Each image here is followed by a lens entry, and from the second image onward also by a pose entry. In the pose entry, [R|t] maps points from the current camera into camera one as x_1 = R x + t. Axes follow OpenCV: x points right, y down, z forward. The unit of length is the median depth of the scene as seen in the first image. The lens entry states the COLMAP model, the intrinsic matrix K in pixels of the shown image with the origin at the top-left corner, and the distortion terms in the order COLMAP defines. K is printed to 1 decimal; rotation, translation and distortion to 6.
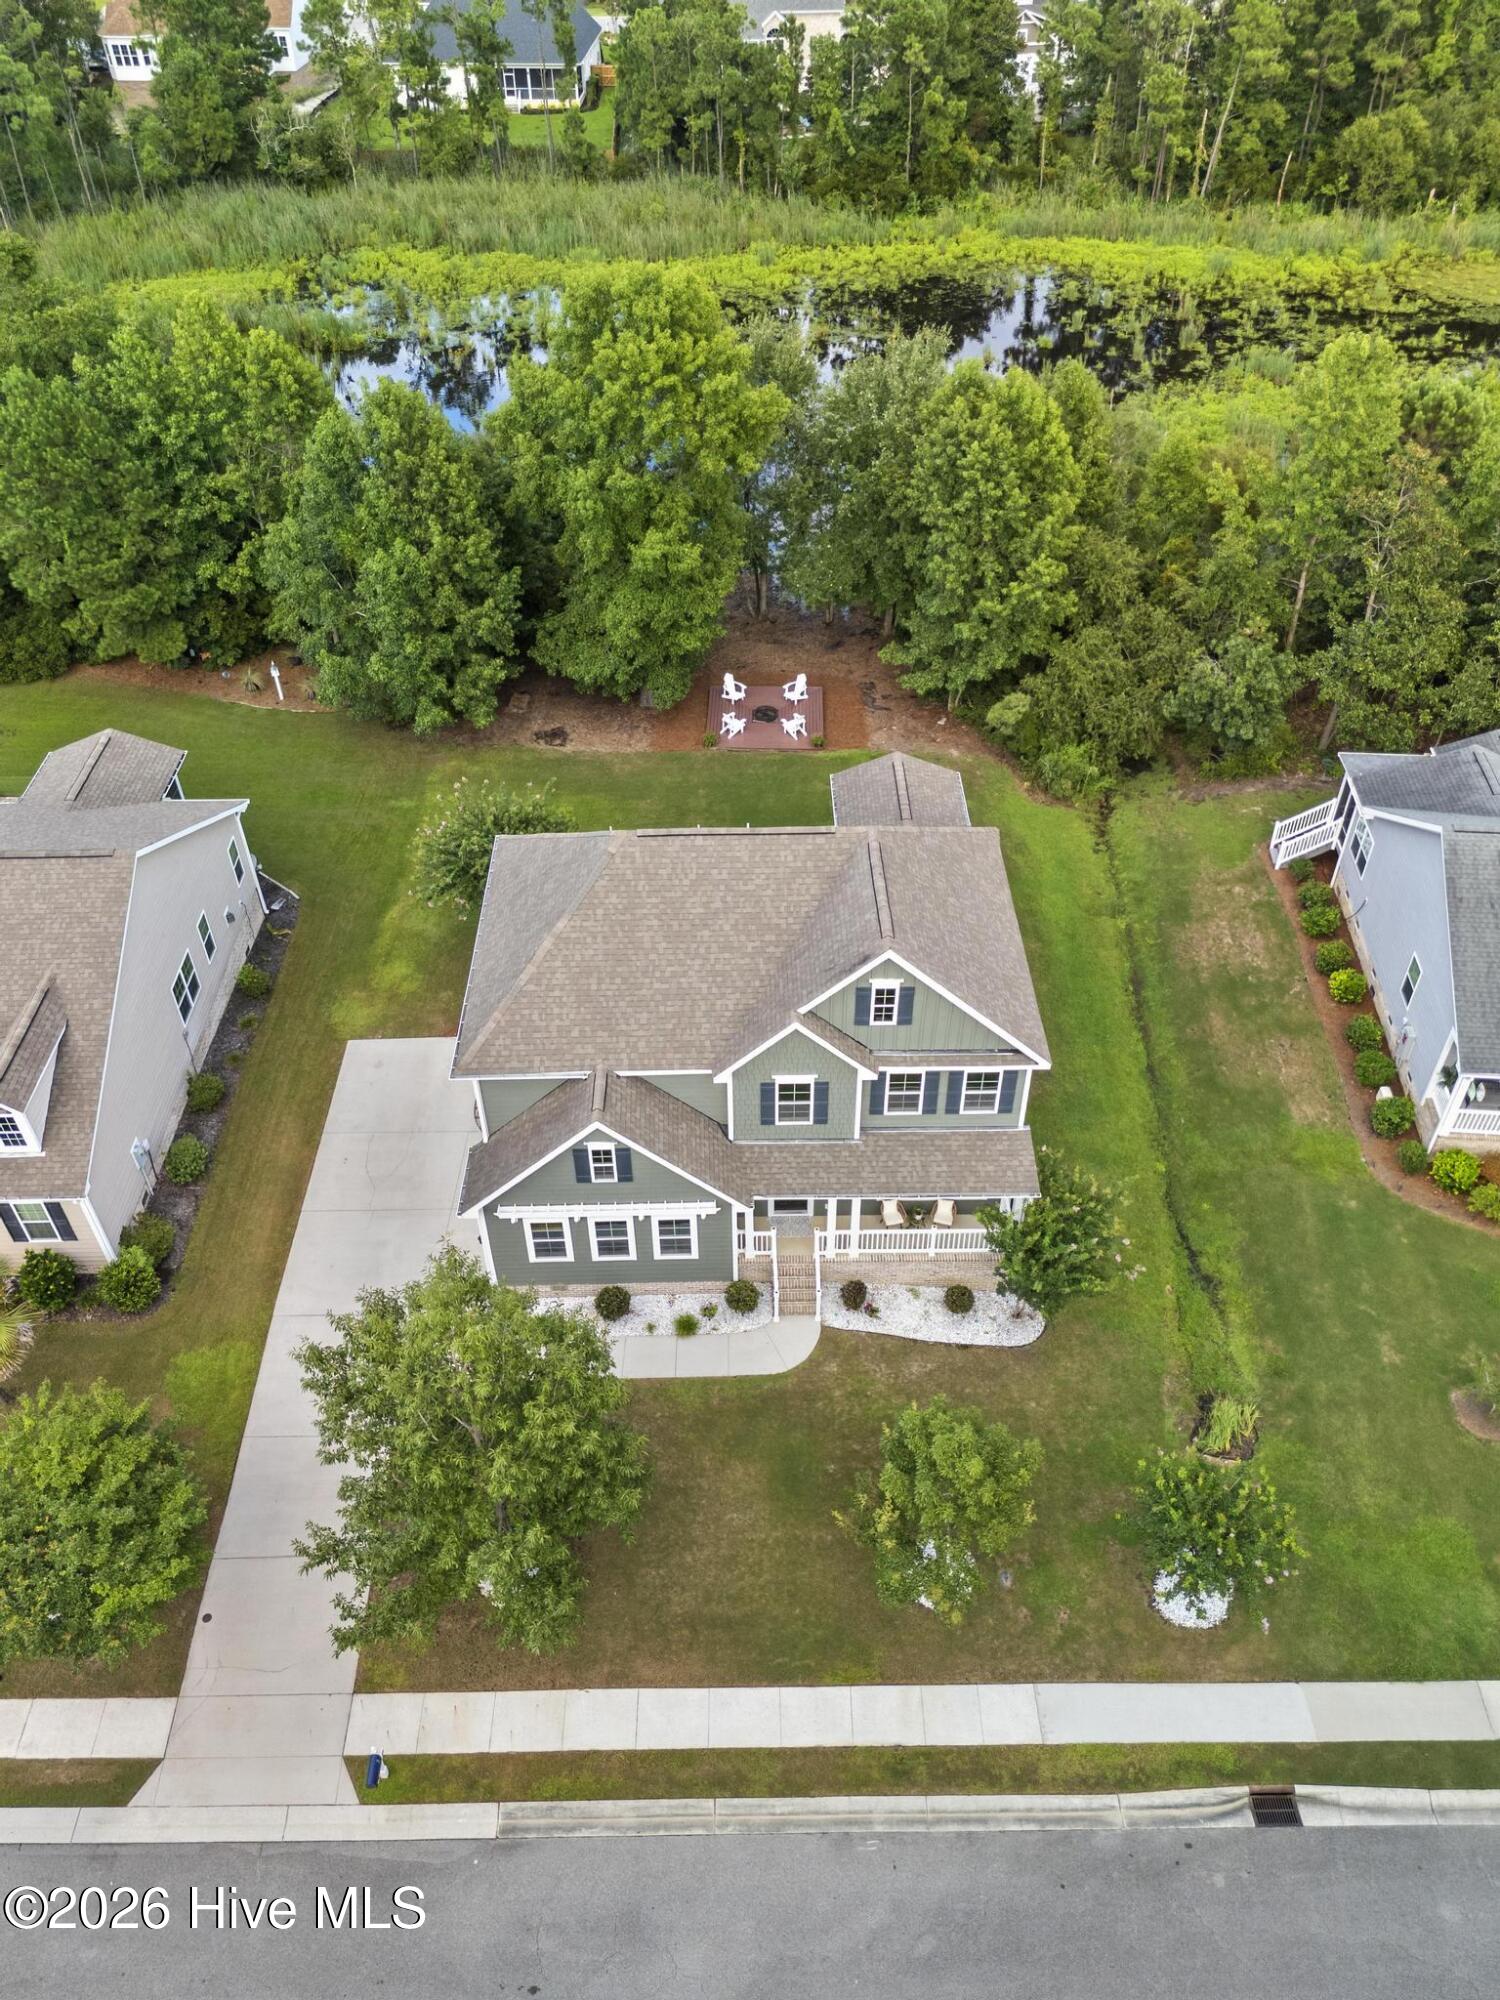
lens RADIAL K [[1464.9, 0, 753.4], [0, 1464.9, 1006.5], [0, 0, 1]] dist [0.040053, -0.028127]
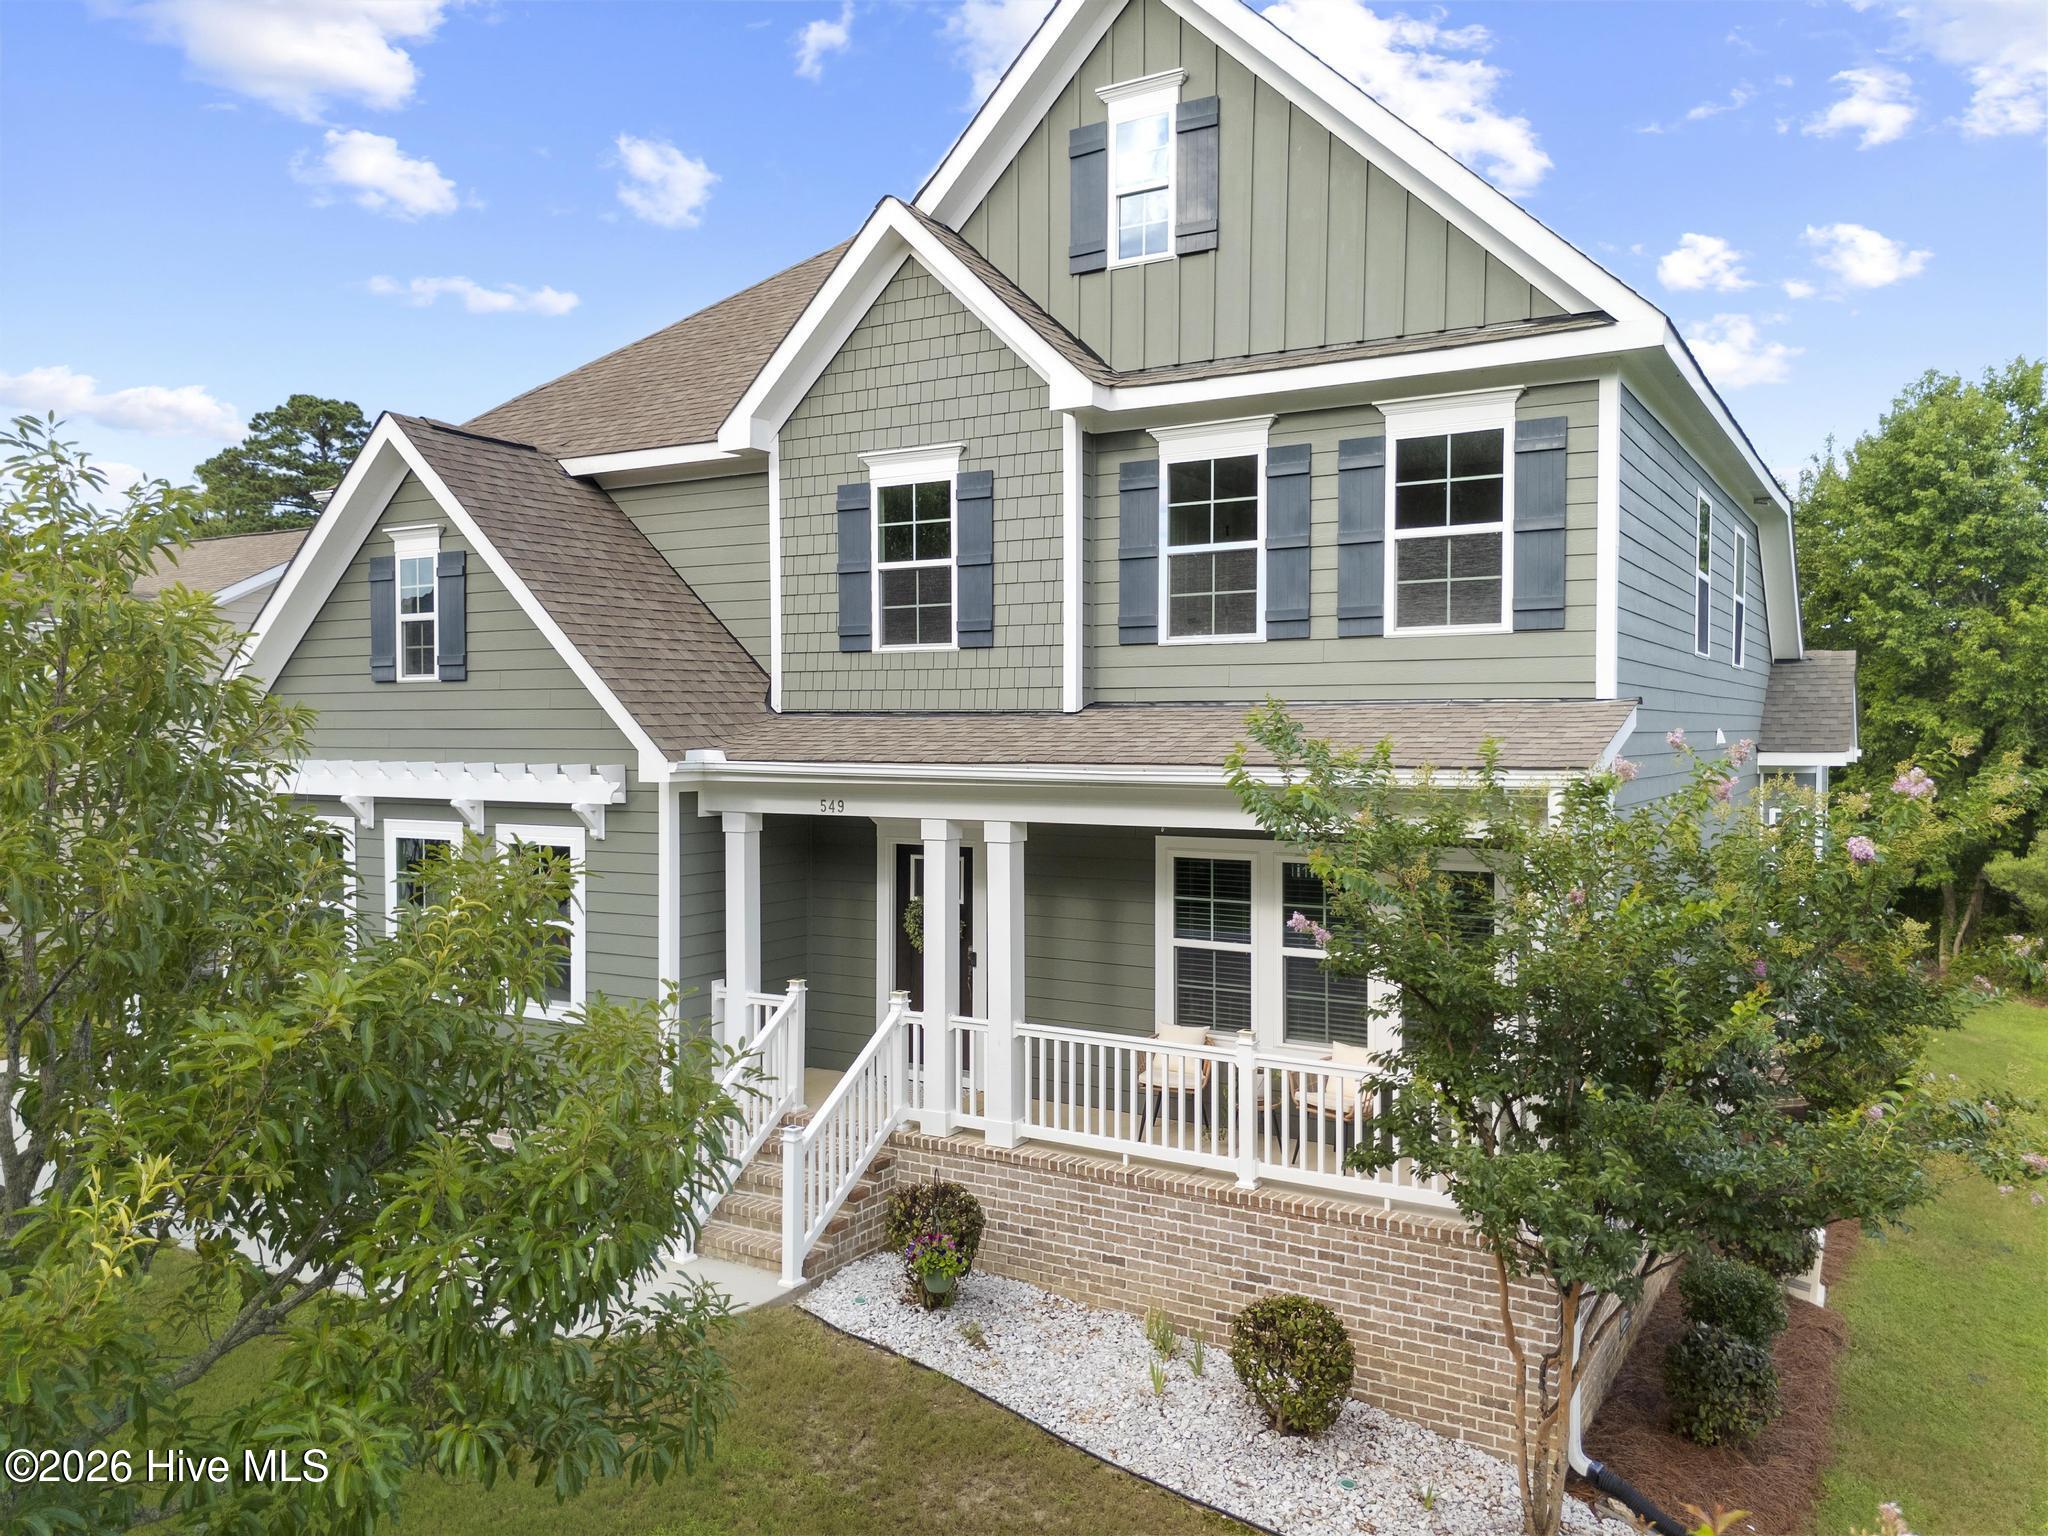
lens RADIAL K [[1500.0, 0, 1022.9], [0, 1500.0, 787.1], [0, 0, 1]] dist [0.040053, -0.028127]
pose [[0.851917, 0.029878, -0.522825, 0.232959], [-0.359906, 0.758628, -0.543094, 0.283658], [0.380403, 0.650838, 0.657041, 0.766306]]
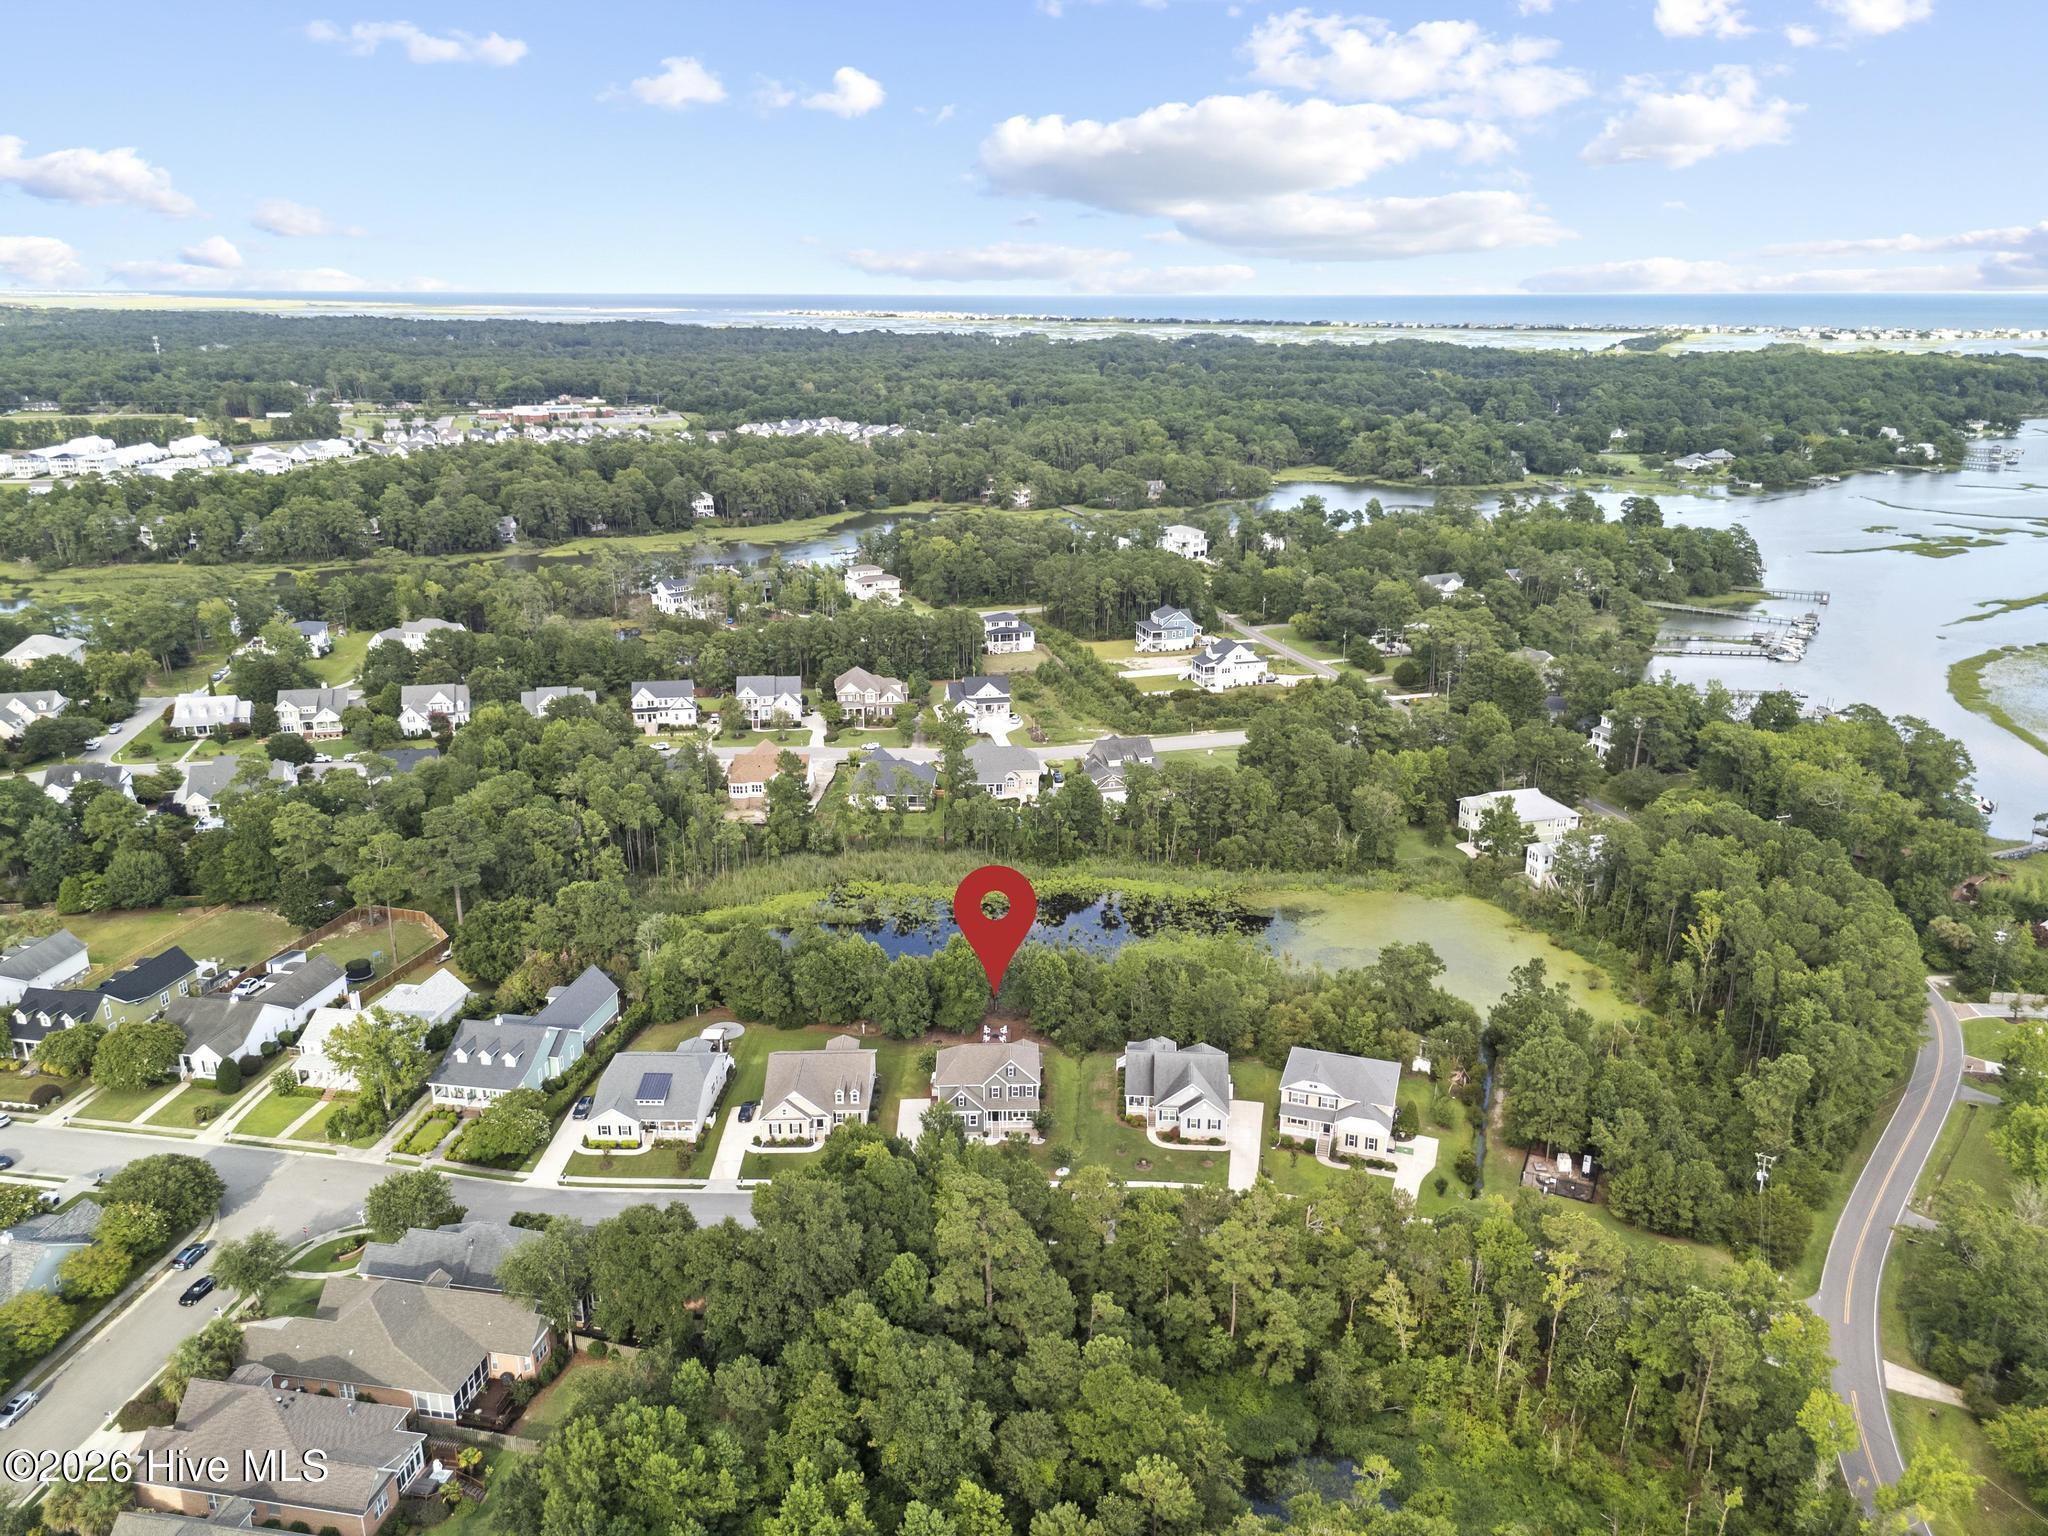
lens RADIAL K [[1500.0, 0, 1031.5], [0, 1500.0, 754.9], [0, 0, 1]] dist [0.040053, -0.028127]
pose [[0.999949, 0.005196, 0.008609, 0.103536], [-0.000961, 0.901621, -0.432526, 1.311173], [-0.010009, 0.432496, 0.901580, -4.469501]]
